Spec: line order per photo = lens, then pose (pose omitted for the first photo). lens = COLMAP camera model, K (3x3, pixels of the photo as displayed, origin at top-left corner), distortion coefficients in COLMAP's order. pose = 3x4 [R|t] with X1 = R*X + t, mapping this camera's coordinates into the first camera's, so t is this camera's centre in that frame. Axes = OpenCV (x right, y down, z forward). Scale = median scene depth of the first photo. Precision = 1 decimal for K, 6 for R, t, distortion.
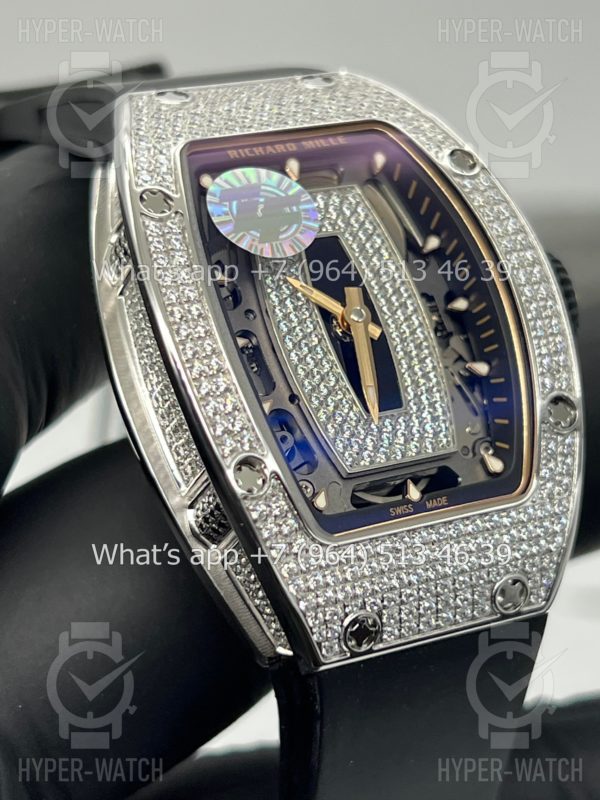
lens RADIAL K [[1930.0, 0, 302.7], [0, 1930.0, 397.2], [0, 0, 1]] dist [0.286529, 0.000000]
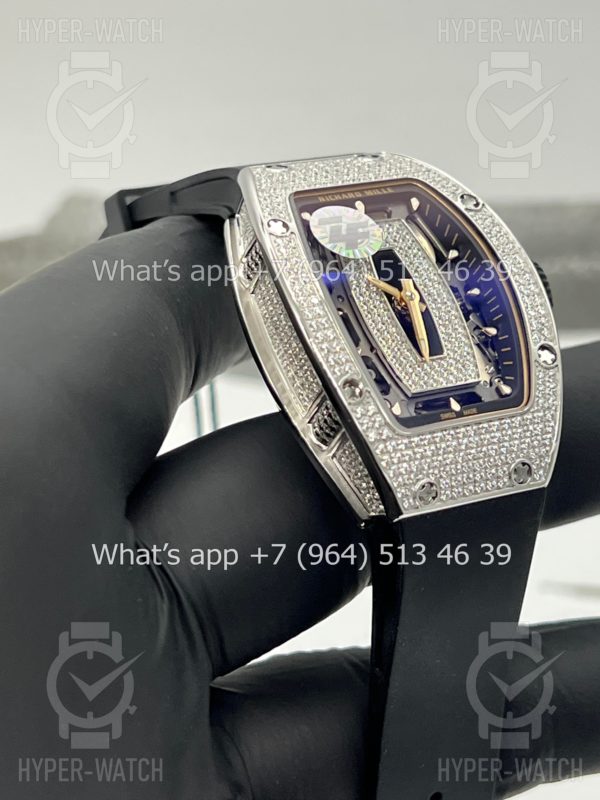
lens RADIAL K [[1930.0, 0, 302.4], [0, 1930.0, 401.5], [0, 0, 1]] dist [0.286529, 0.000000]
pose [[0.998304, -0.046854, 0.034566, -0.113269], [0.050415, 0.992585, -0.110603, 0.204216], [-0.029127, 0.112158, 0.993263, -0.505399]]
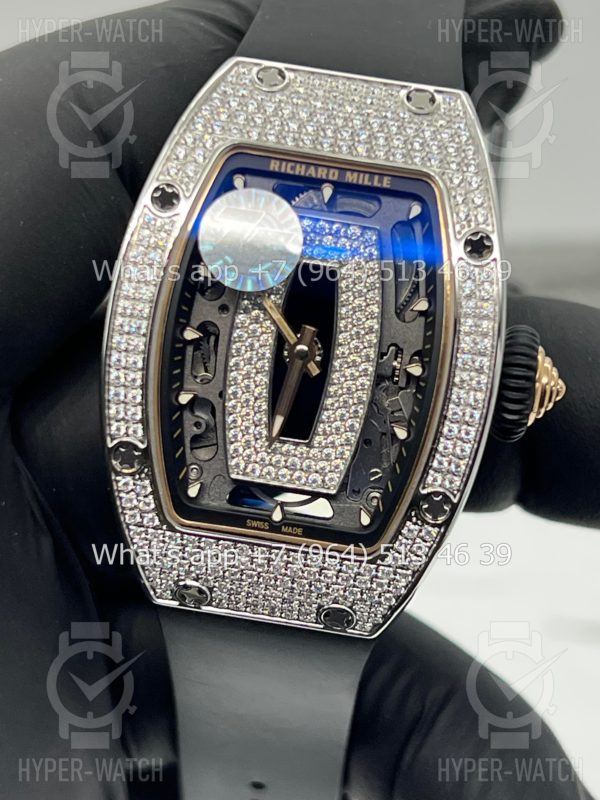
lens RADIAL K [[1930.0, 0, 301.3], [0, 1930.0, 403.7], [0, 0, 1]] dist [0.286529, 0.000000]
pose [[0.798150, 0.474845, -0.370782, 0.458697], [-0.276534, 0.835538, 0.474769, -0.550904], [0.535244, -0.276403, 0.798195, 0.091988]]
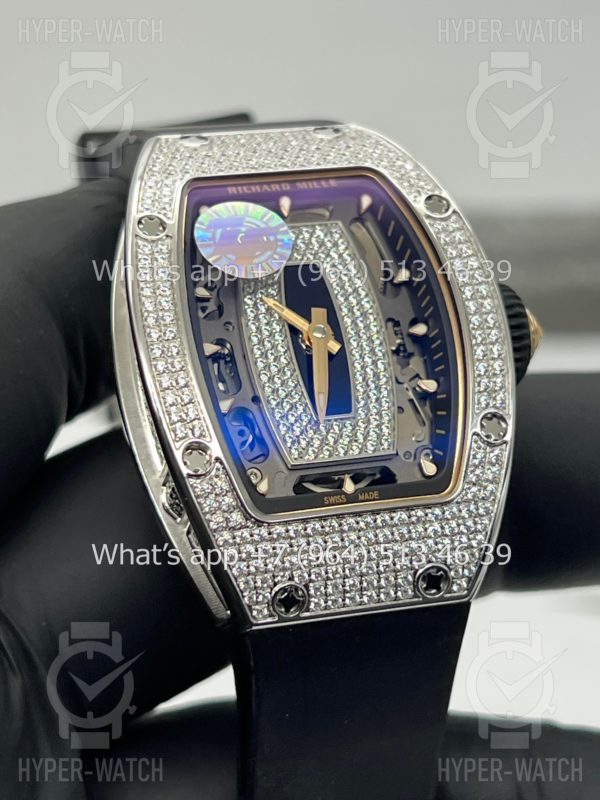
lens RADIAL K [[1930.0, 0, 296.8], [0, 1930.0, 404.5], [0, 0, 1]] dist [0.286529, 0.000000]
pose [[0.979956, 0.061704, -0.189418, 0.237294], [-0.066794, 0.997554, -0.020599, 0.025951], [0.187684, 0.032838, 0.981680, -0.142010]]
